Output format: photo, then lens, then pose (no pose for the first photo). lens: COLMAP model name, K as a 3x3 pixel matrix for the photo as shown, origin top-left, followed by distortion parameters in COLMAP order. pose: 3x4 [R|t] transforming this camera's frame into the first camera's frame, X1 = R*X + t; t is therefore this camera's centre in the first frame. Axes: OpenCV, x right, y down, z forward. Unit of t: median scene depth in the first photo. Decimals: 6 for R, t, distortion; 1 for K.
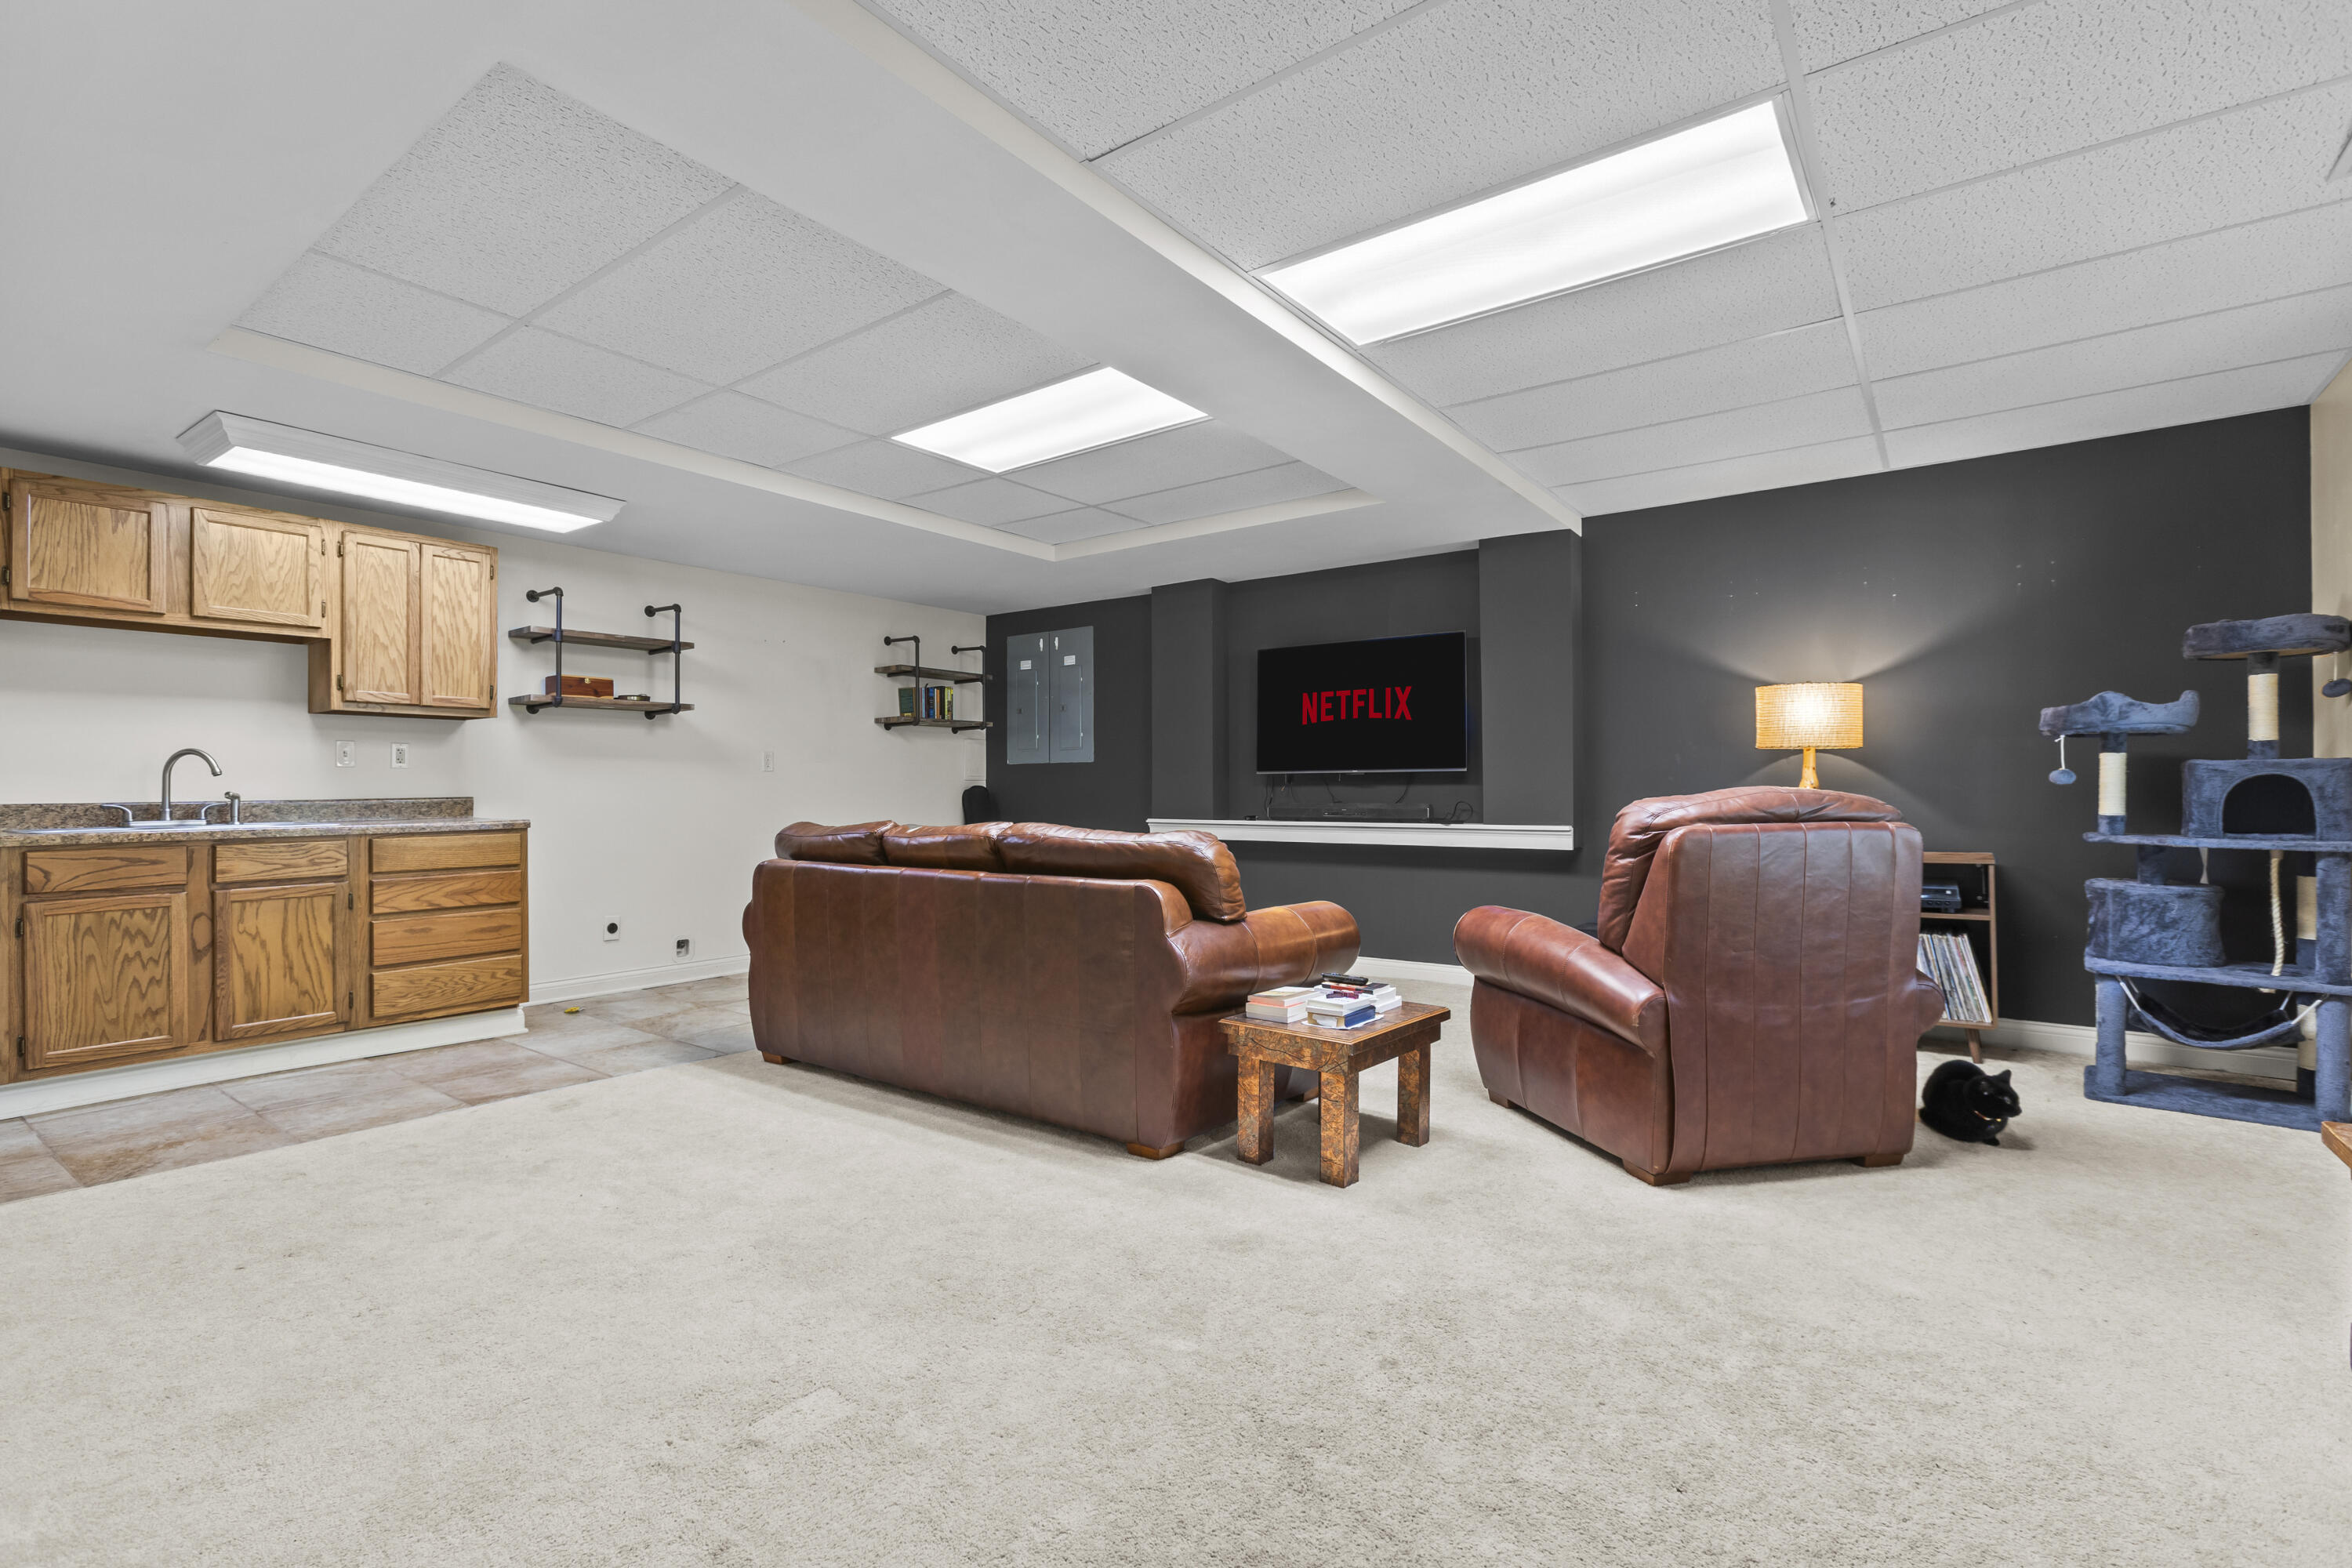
lens RADIAL K [[1080.2, 0, 1176.0], [0, 1080.2, 784.0], [0, 0, 1]] dist [-0.014506, 0.006275]
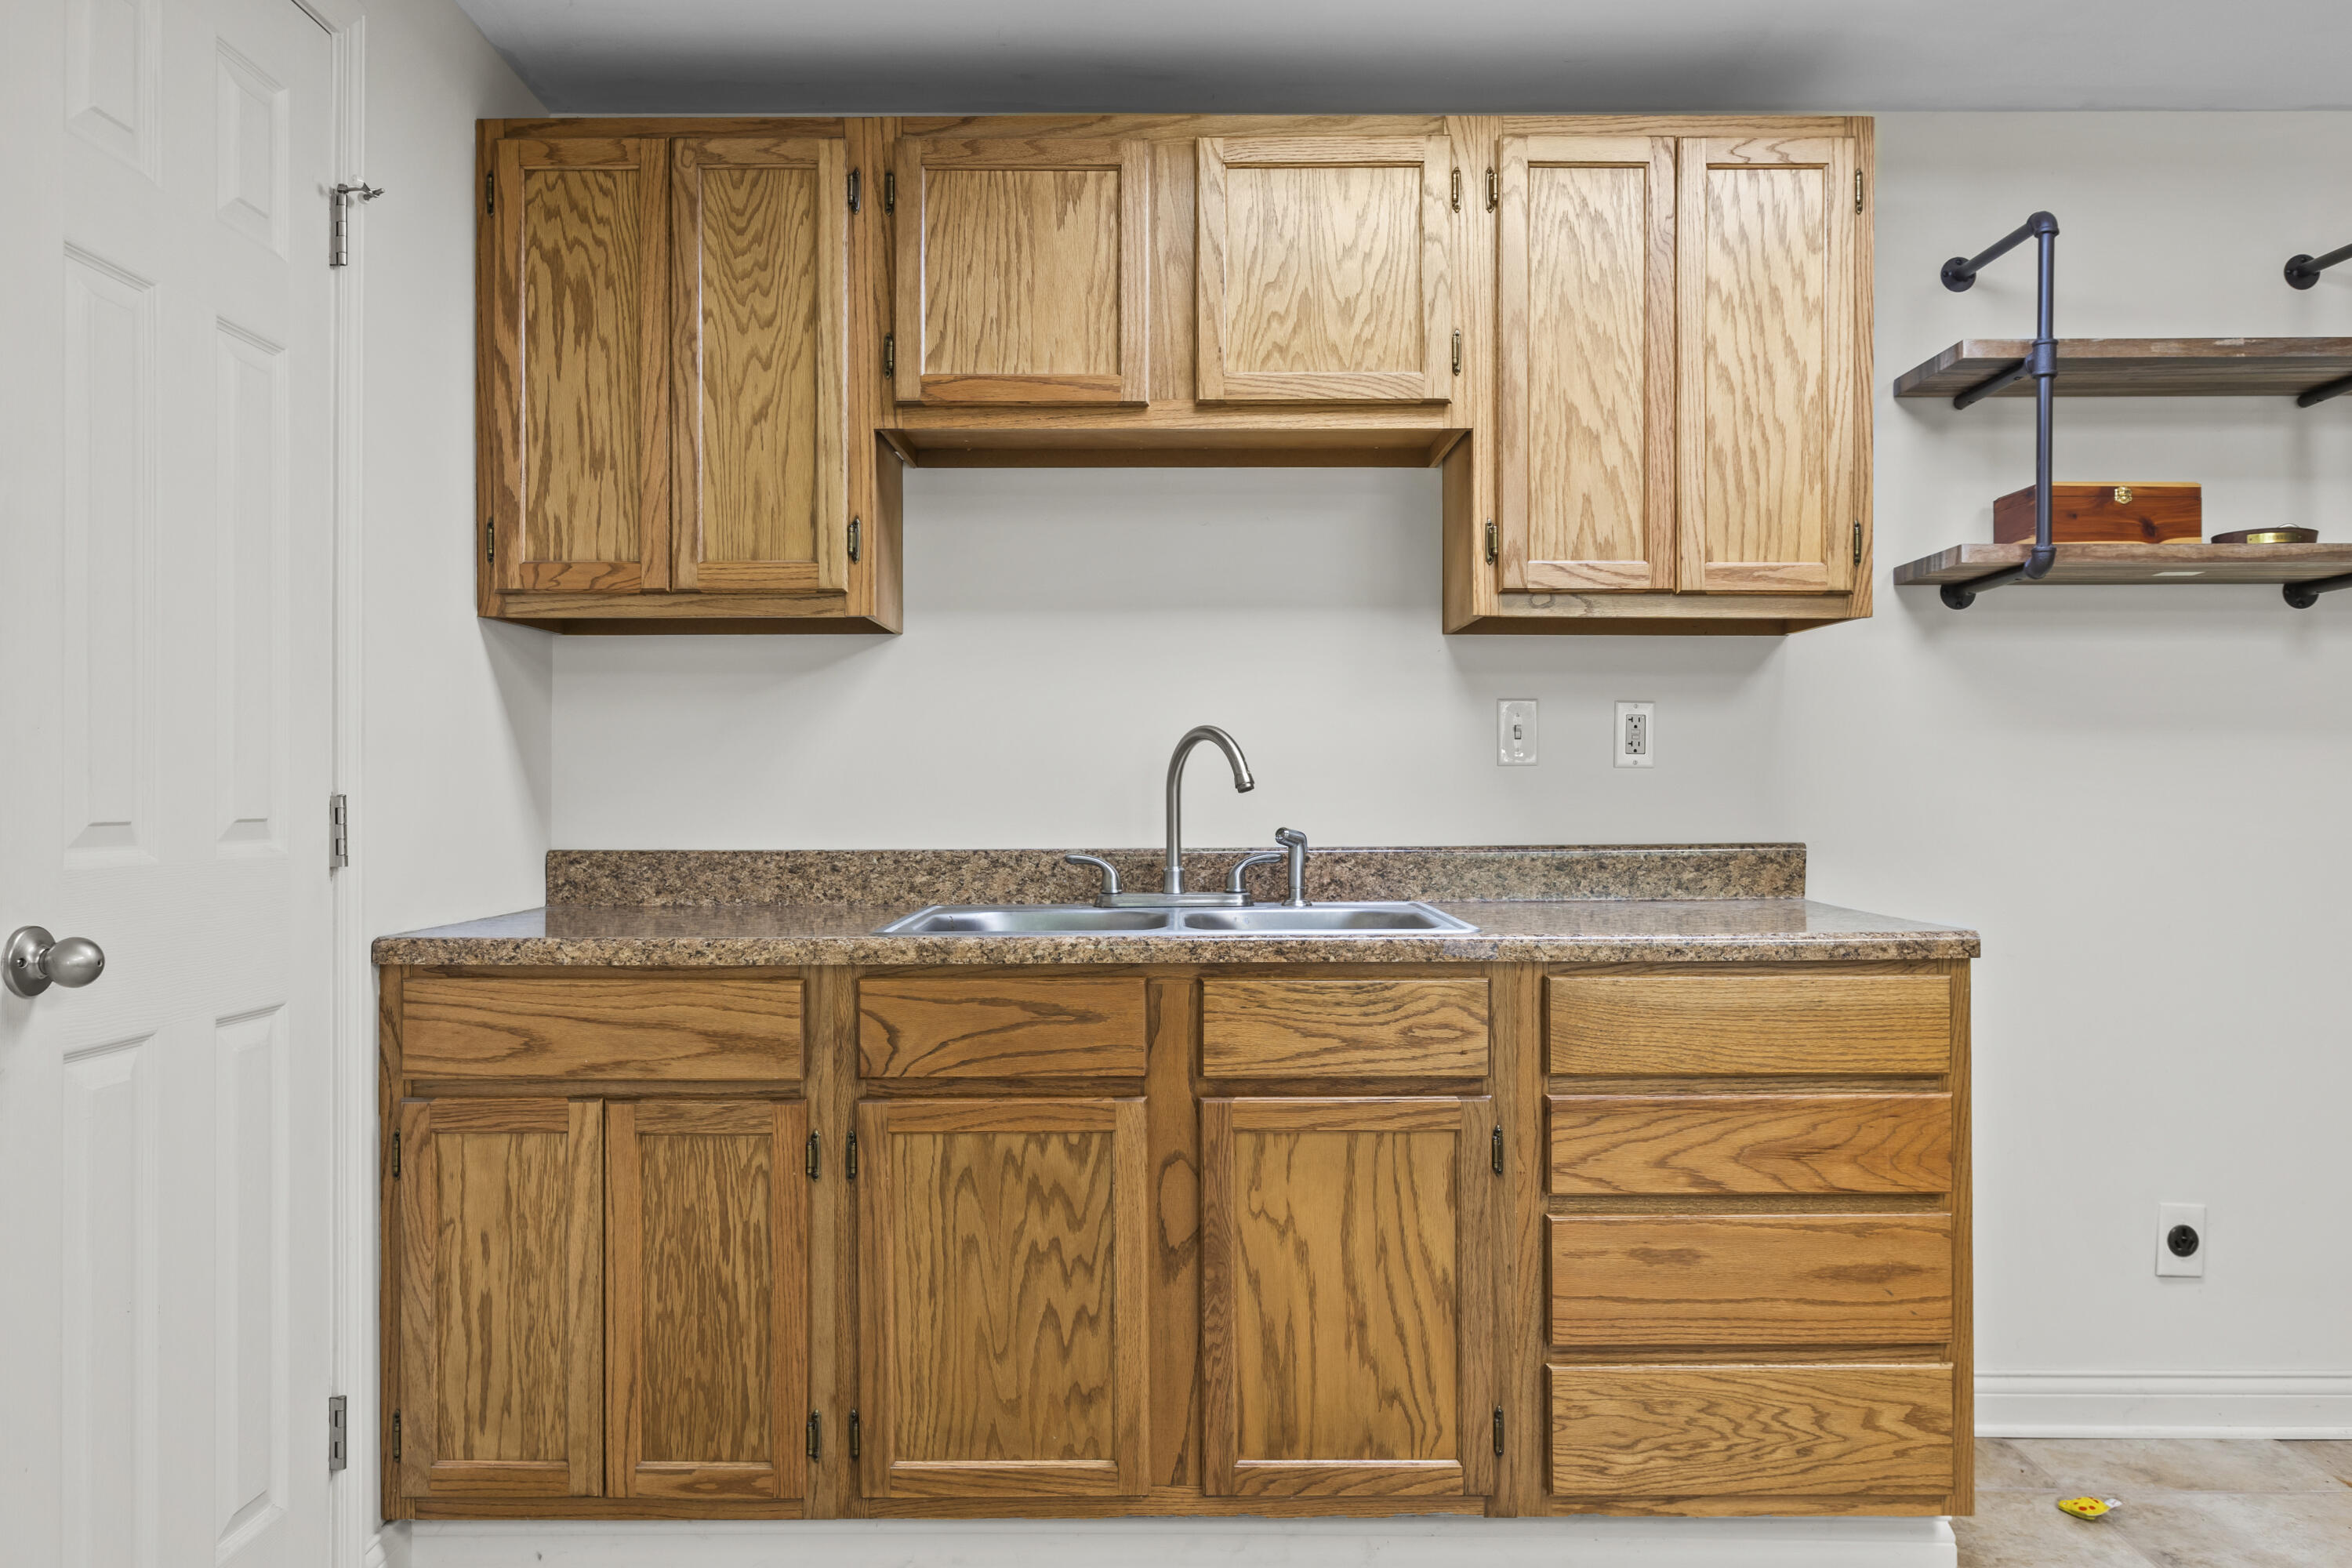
lens RADIAL K [[1660.2, 0, 1176.0], [0, 1660.2, 784.0], [0, 0, 1]] dist [0.006237, 0.006456]
pose [[0.600016, 0.003754, -0.799979, -0.394368], [0.000391, 0.999987, 0.004986, -0.013276], [0.799988, -0.003304, 0.600007, 0.584387]]
